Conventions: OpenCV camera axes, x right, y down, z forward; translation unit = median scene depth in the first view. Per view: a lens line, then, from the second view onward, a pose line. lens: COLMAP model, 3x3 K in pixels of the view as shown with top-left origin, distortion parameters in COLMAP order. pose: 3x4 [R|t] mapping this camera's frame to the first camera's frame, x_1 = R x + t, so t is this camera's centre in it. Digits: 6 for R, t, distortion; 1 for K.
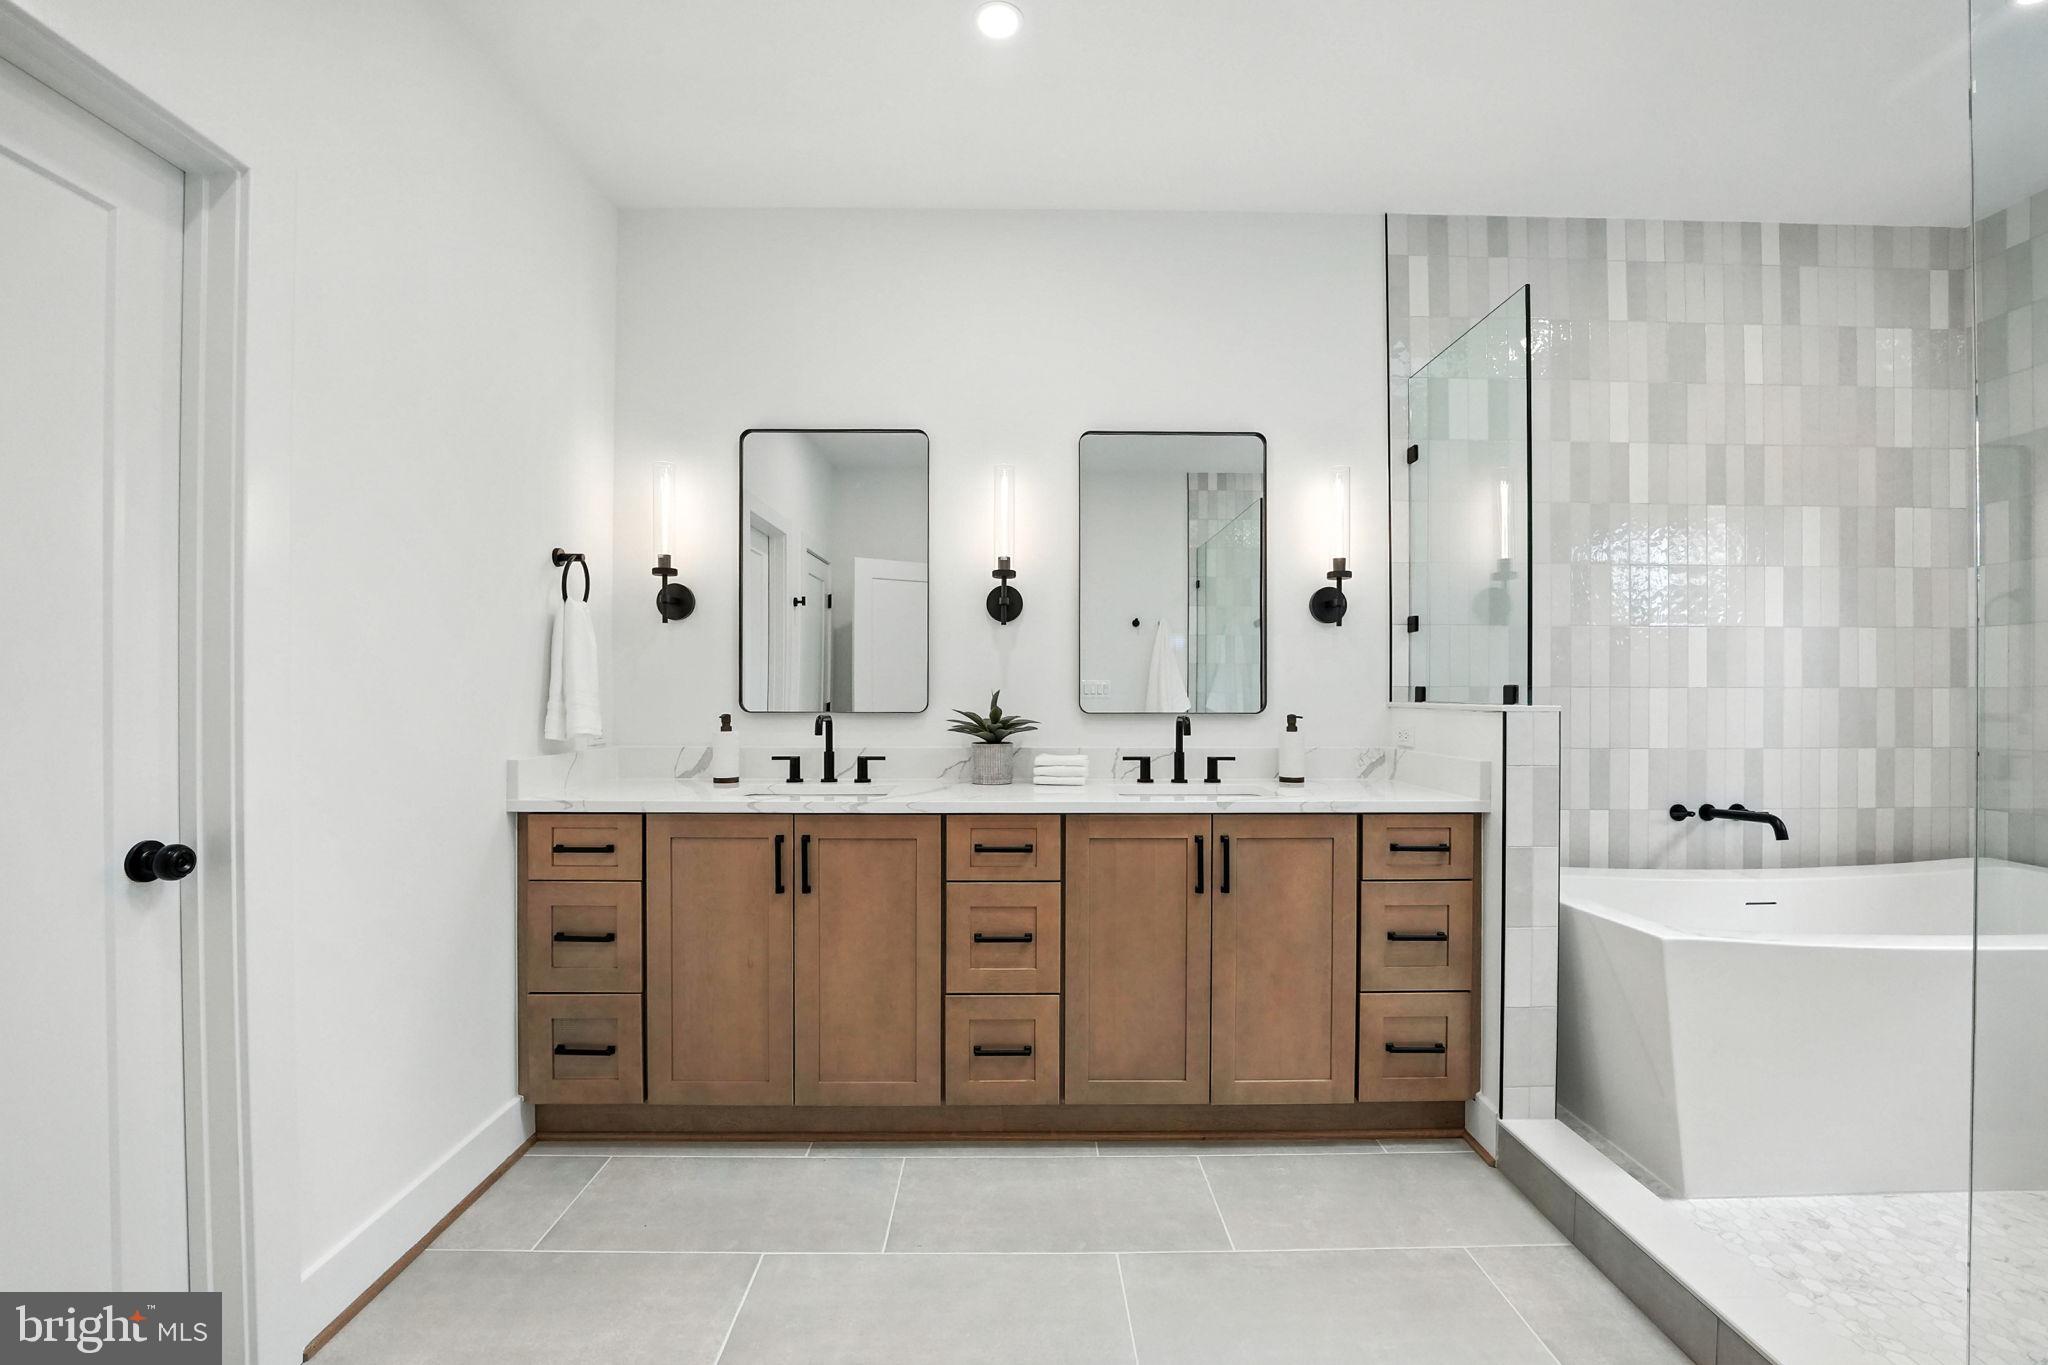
lens RADIAL K [[839.5, 0, 1030.0], [0, 839.5, 696.0], [0, 0, 1]] dist [-0.012260, 0.000089]
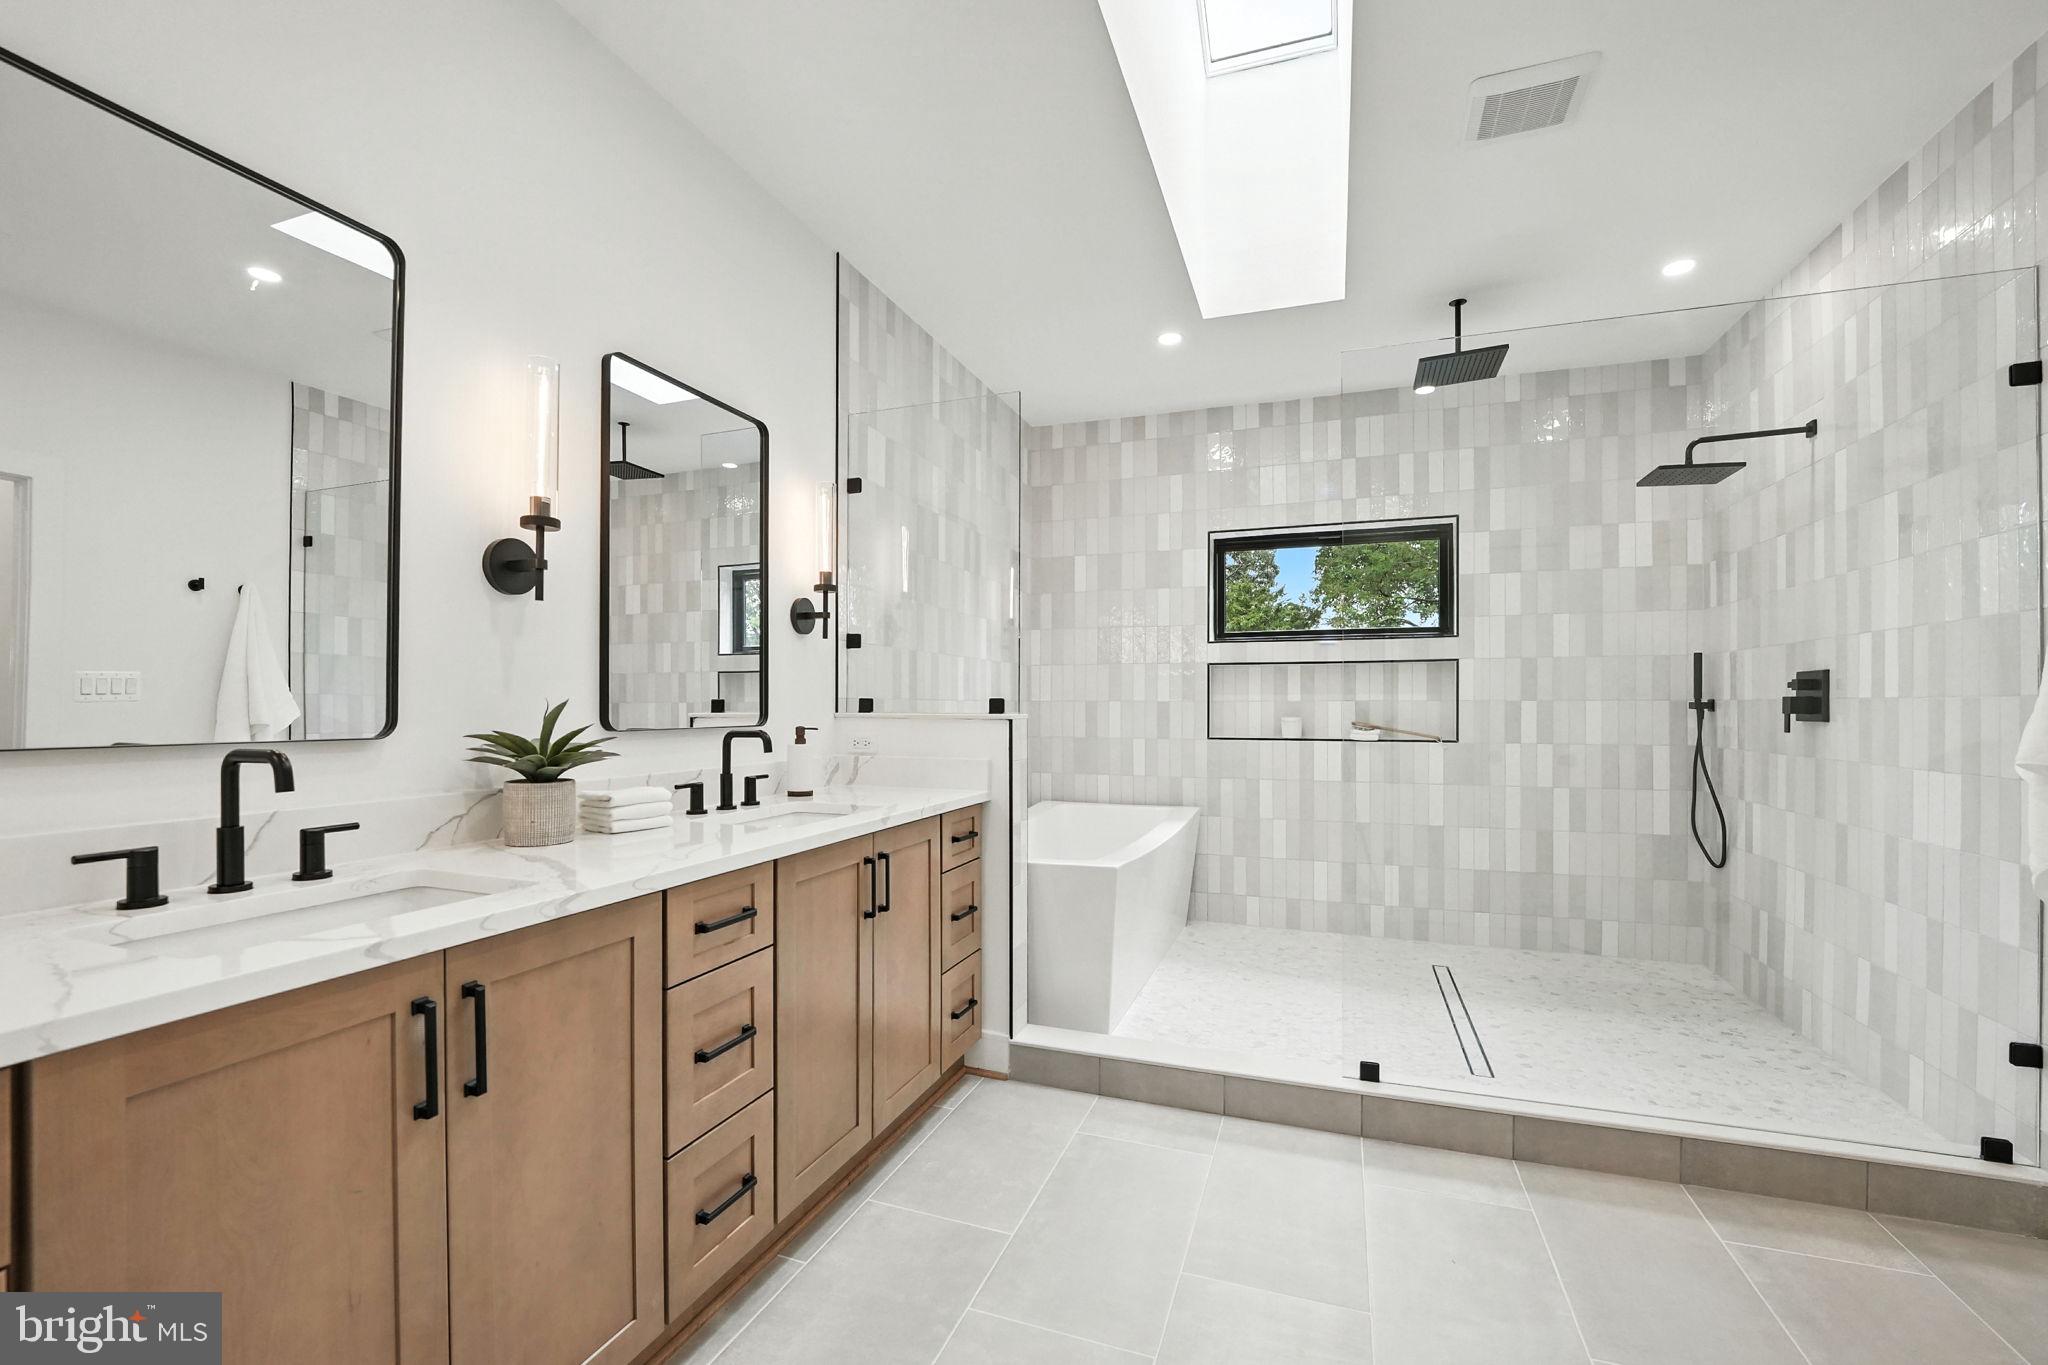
lens RADIAL K [[839.5, 0, 1032.5], [0, 839.5, 697.5], [0, 0, 1]] dist [-0.012260, 0.000089]
pose [[0.372907, 0.007534, 0.927838, -0.576309], [-0.004844, 0.999969, -0.006172, -0.007434], [-0.927856, -0.002193, 0.372932, 0.458124]]
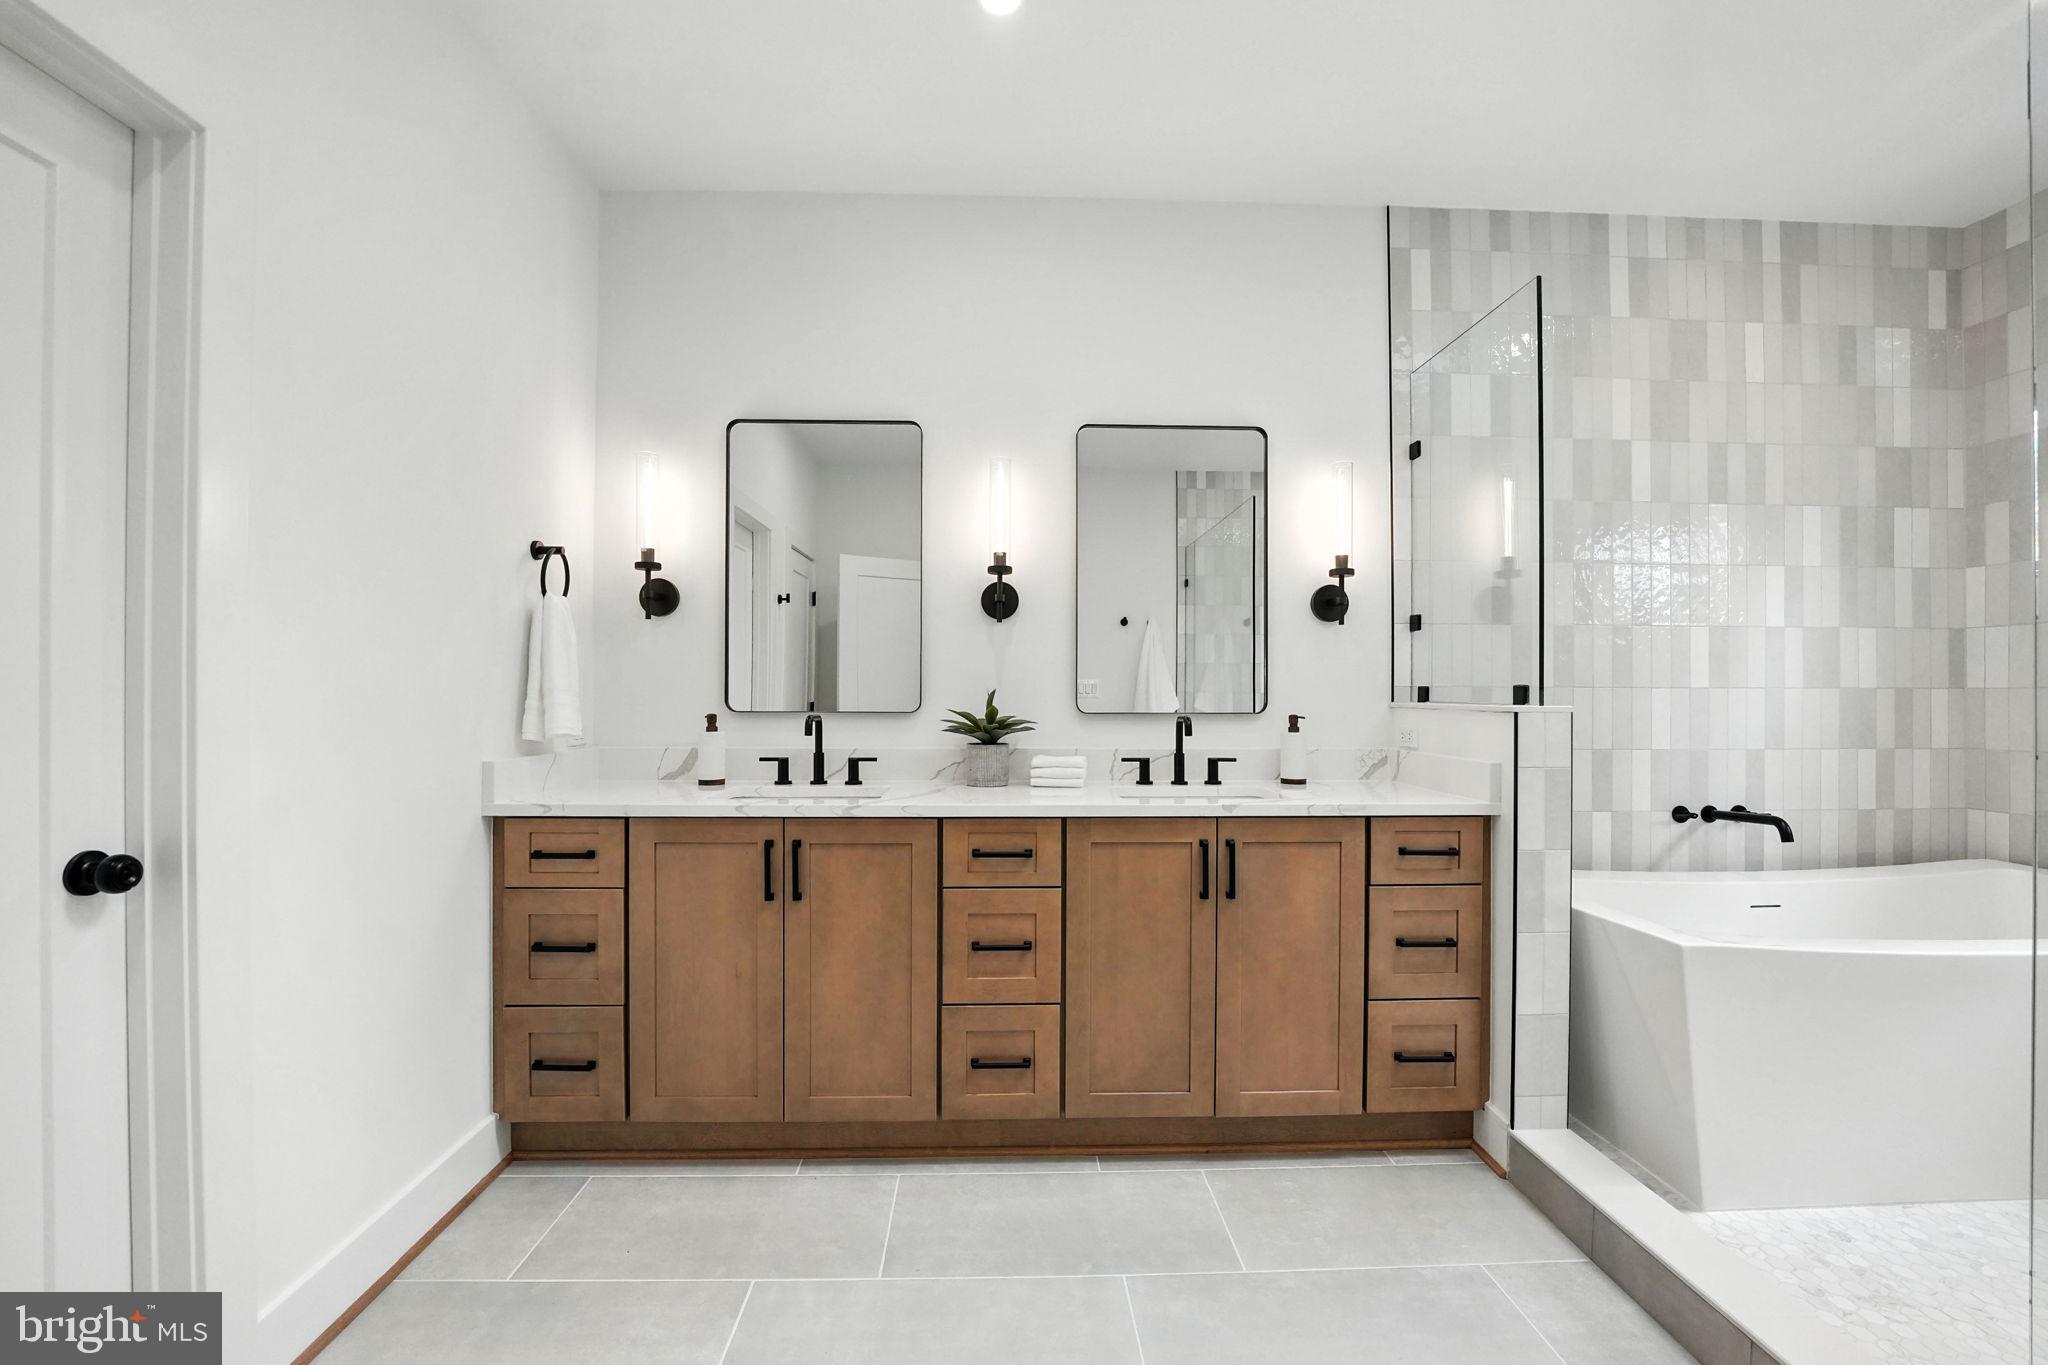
lens RADIAL K [[839.5, 0, 1027.2], [0, 839.5, 693.1], [0, 0, 1]] dist [-0.012260, 0.000089]
pose [[0.999806, 0.001500, 0.019640, -0.020984], [-0.001444, 0.999995, -0.002854, 0.000062], [-0.019644, 0.002825, 0.999803, 0.031975]]
